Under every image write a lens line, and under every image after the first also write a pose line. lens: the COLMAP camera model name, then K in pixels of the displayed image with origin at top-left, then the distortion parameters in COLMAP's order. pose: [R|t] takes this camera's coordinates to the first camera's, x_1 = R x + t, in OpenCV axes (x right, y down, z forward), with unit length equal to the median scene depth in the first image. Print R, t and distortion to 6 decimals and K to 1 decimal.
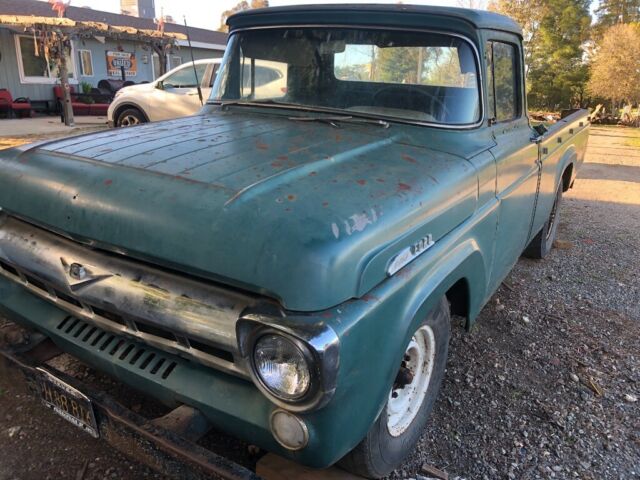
lens RADIAL K [[527.0, 0, 319.7], [0, 527.0, 240.9], [0, 0, 1]] dist [0.043325, -0.064201]
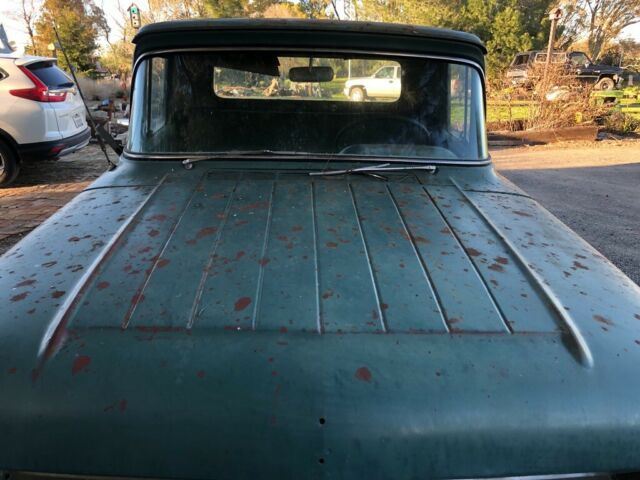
lens RADIAL K [[527.0, 0, 319.9], [0, 527.0, 237.6], [0, 0, 1]] dist [0.043325, -0.064201]
pose [[0.831970, -0.206392, 0.515003, -0.489856], [0.187475, 0.978214, 0.089168, -0.220147], [-0.522186, 0.022365, 0.852538, 0.360643]]
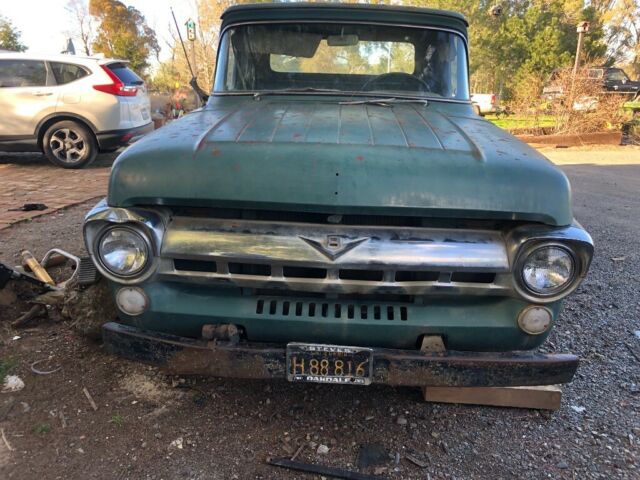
lens RADIAL K [[527.0, 0, 316.4], [0, 527.0, 239.9], [0, 0, 1]] dist [0.043325, -0.064201]
pose [[0.872467, -0.167938, 0.458911, -0.711856], [0.166068, 0.985097, 0.044771, -0.001525], [-0.459590, 0.037149, 0.887354, 0.028833]]
